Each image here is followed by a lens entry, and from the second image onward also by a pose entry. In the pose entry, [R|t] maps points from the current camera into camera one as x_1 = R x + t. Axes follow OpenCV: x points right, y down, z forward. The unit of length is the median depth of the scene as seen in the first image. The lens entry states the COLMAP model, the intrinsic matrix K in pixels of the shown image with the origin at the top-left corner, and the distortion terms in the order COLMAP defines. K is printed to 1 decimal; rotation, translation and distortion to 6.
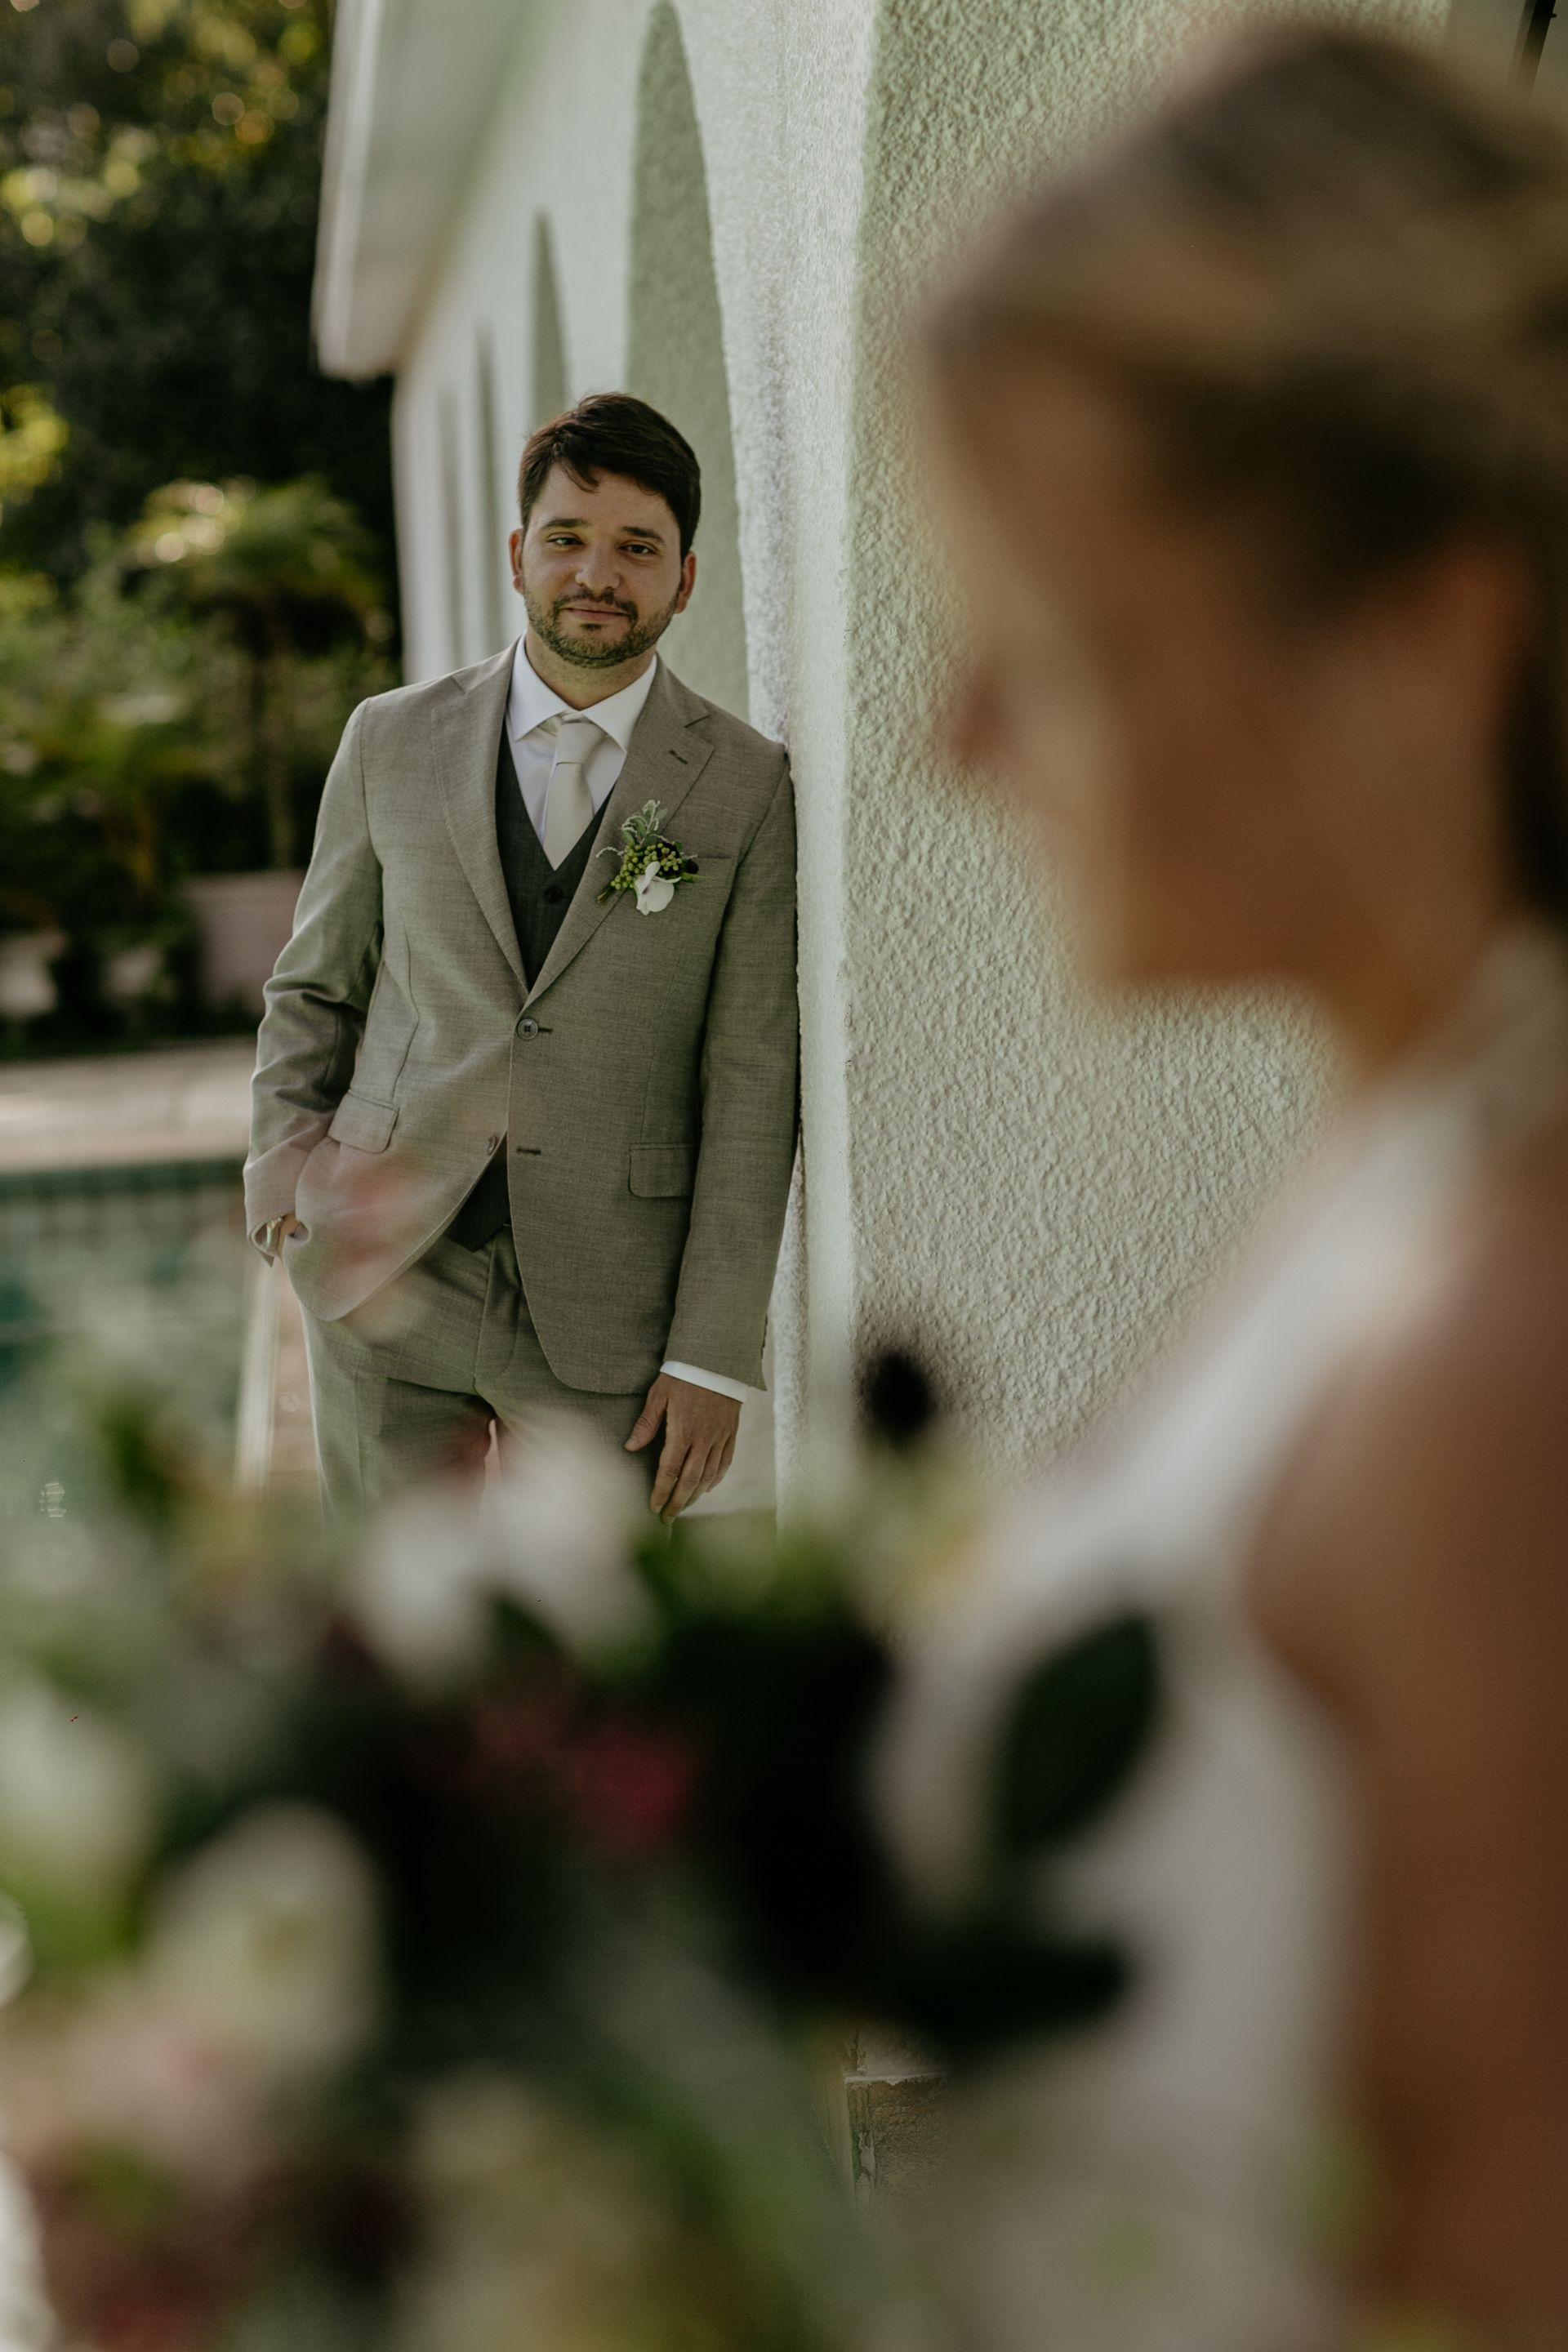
lens RADIAL K [[5147.3, 0, 784.0], [0, 5147.3, 1176.0], [0, 0, 1]] dist [-0.031650, -0.111104]
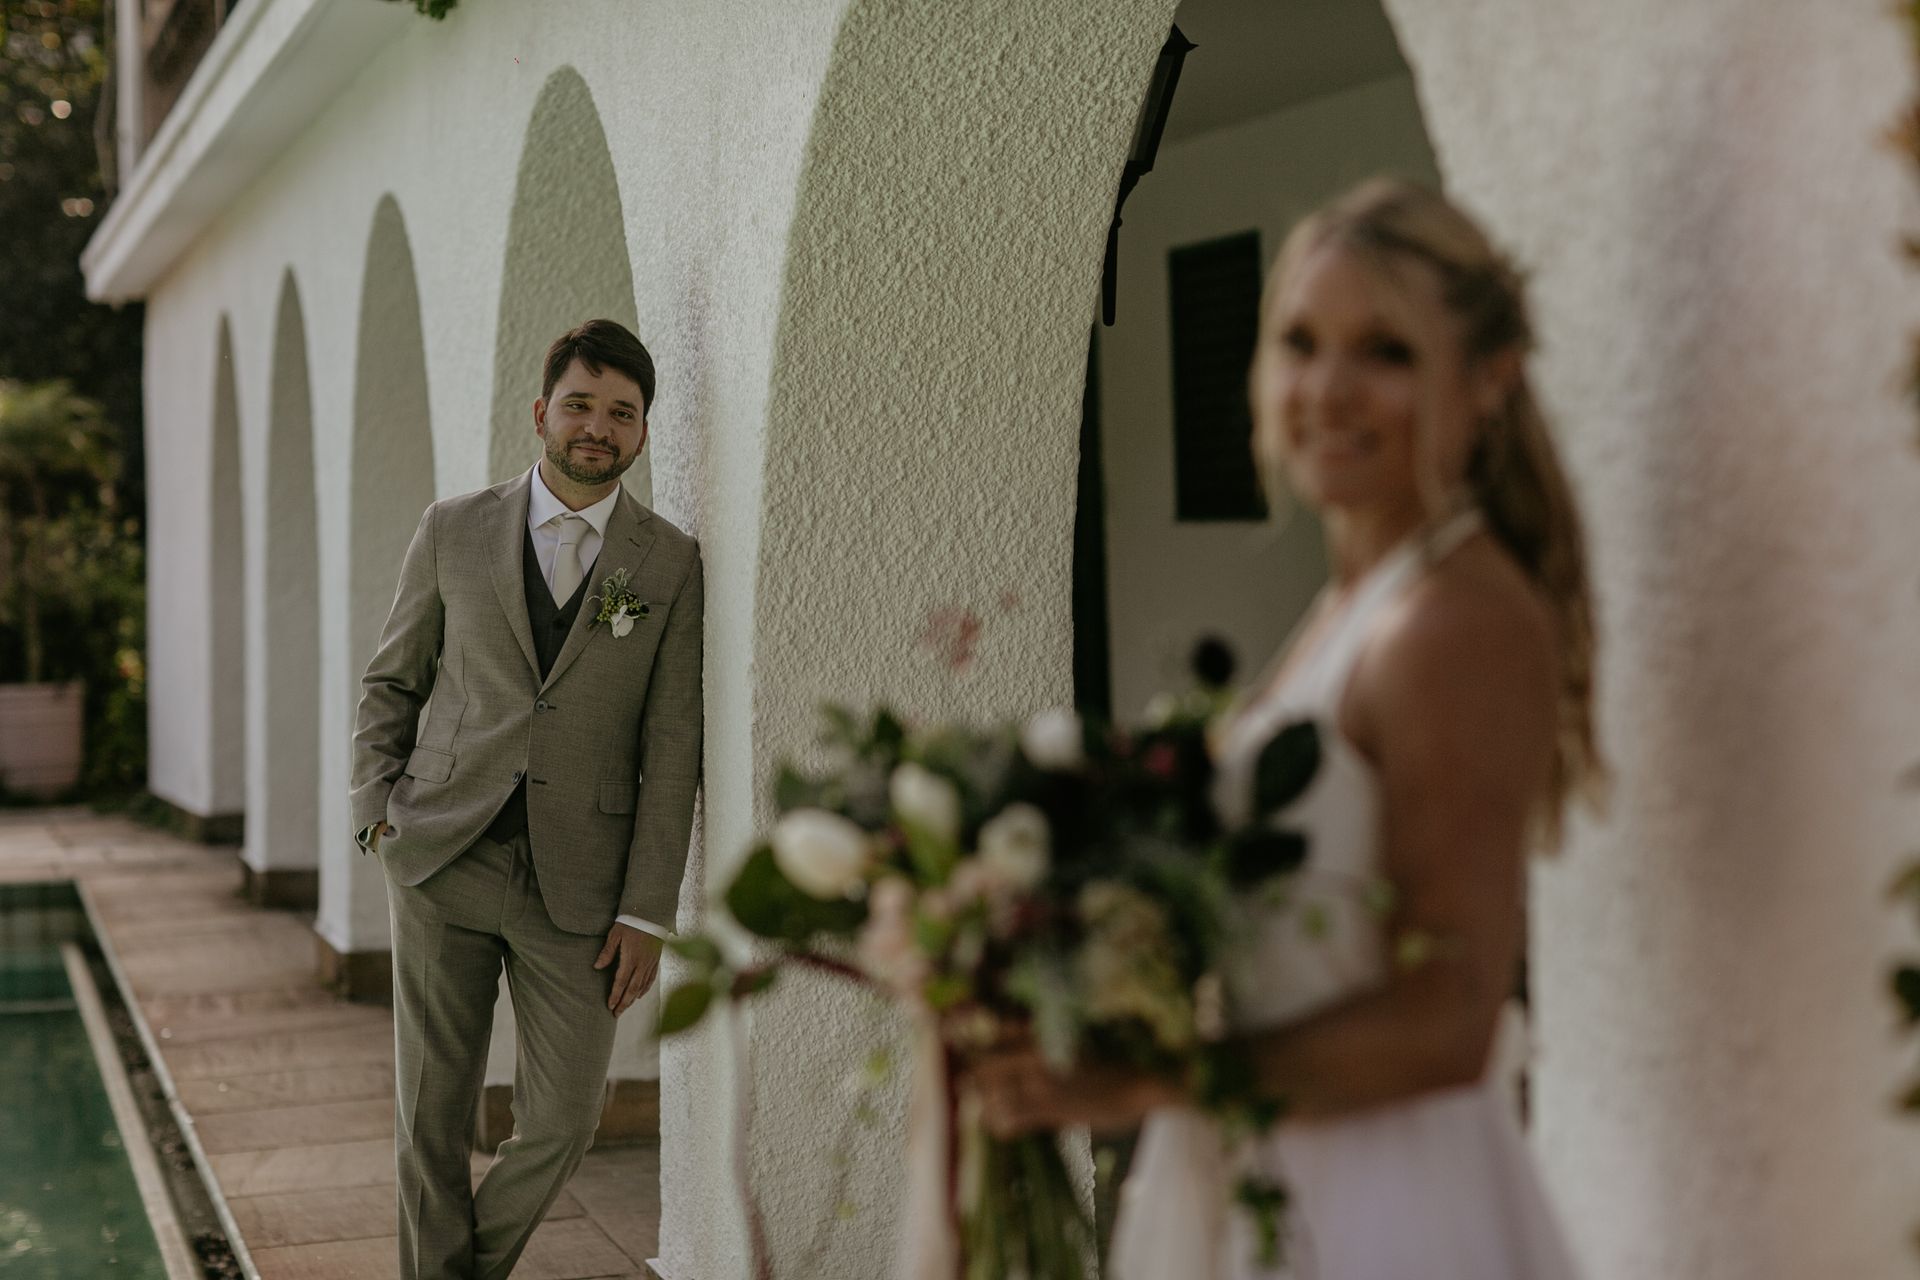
lens RADIAL K [[4201.9, 0, 960.0], [0, 4201.9, 640.0], [0, 0, 1]] dist [-0.031650, -0.111104]
pose [[0.988534, 0.023938, 0.149087, -0.116112], [-0.012031, 0.996701, -0.080264, 0.054611], [-0.150517, 0.077550, 0.985561, -0.320837]]
